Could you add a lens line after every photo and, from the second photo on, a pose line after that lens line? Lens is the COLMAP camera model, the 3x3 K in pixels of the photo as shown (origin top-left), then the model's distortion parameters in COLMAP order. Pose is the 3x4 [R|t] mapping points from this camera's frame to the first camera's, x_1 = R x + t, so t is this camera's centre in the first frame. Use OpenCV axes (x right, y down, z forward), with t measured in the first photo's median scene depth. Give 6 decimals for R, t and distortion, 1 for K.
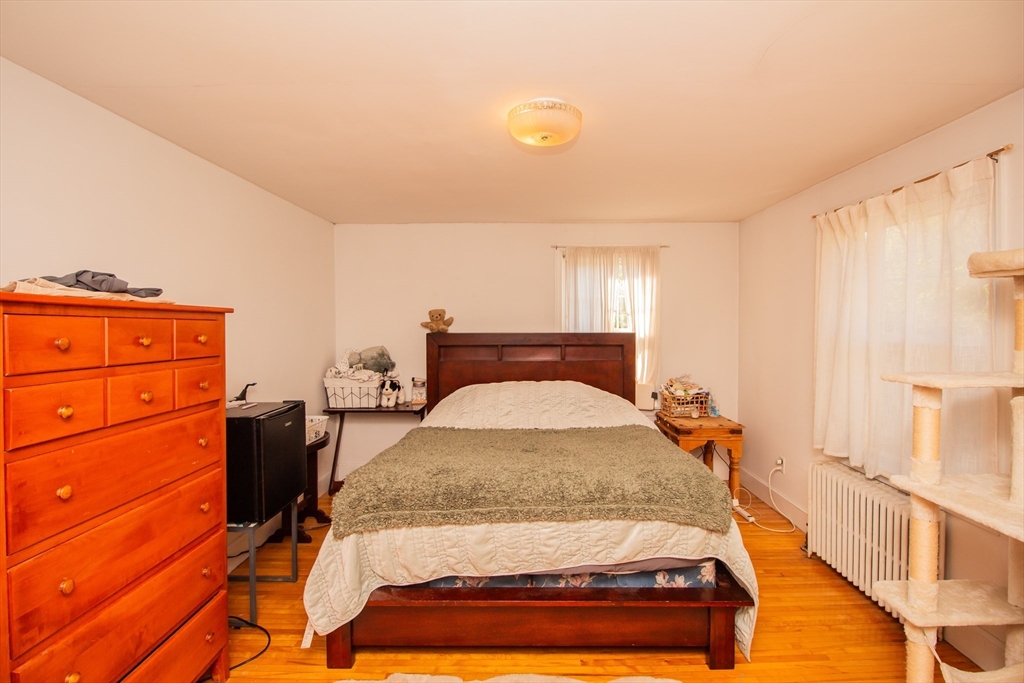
lens RADIAL K [[481.1, 0, 512.0], [0, 481.1, 341.5], [0, 0, 1]] dist [-0.001495, -0.000264]
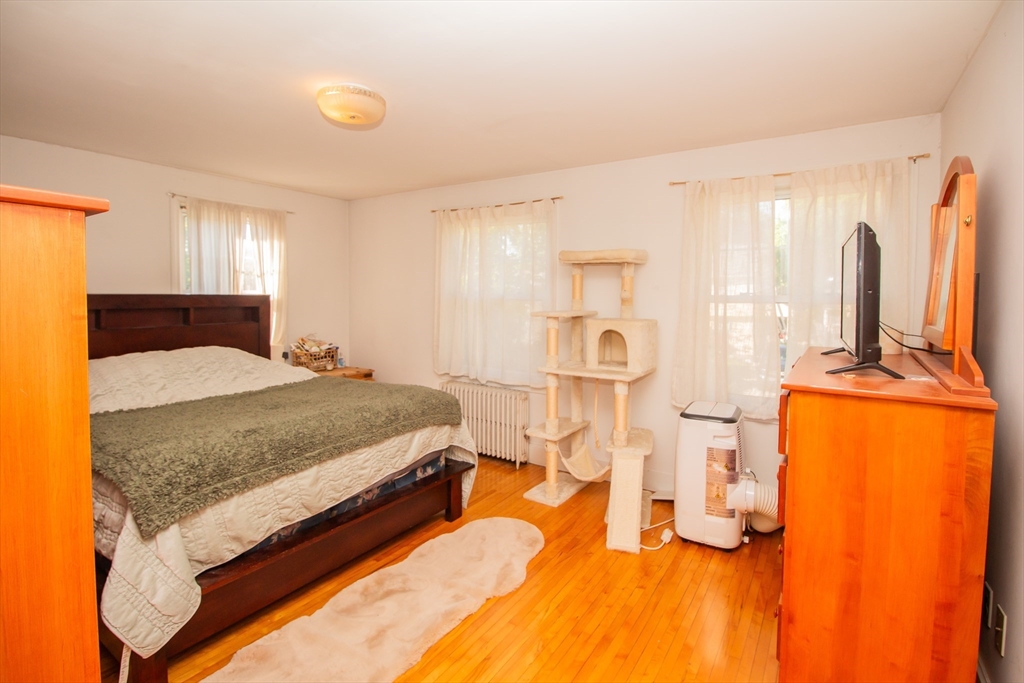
lens RADIAL K [[484.9, 0, 513.5], [0, 484.9, 309.5], [0, 0, 1]] dist [-0.000821, -0.000219]
pose [[0.550228, -0.019100, 0.834796, -0.385686], [0.016881, 0.999788, 0.011749, 0.012412], [-0.834844, 0.007628, 0.550434, 0.014213]]
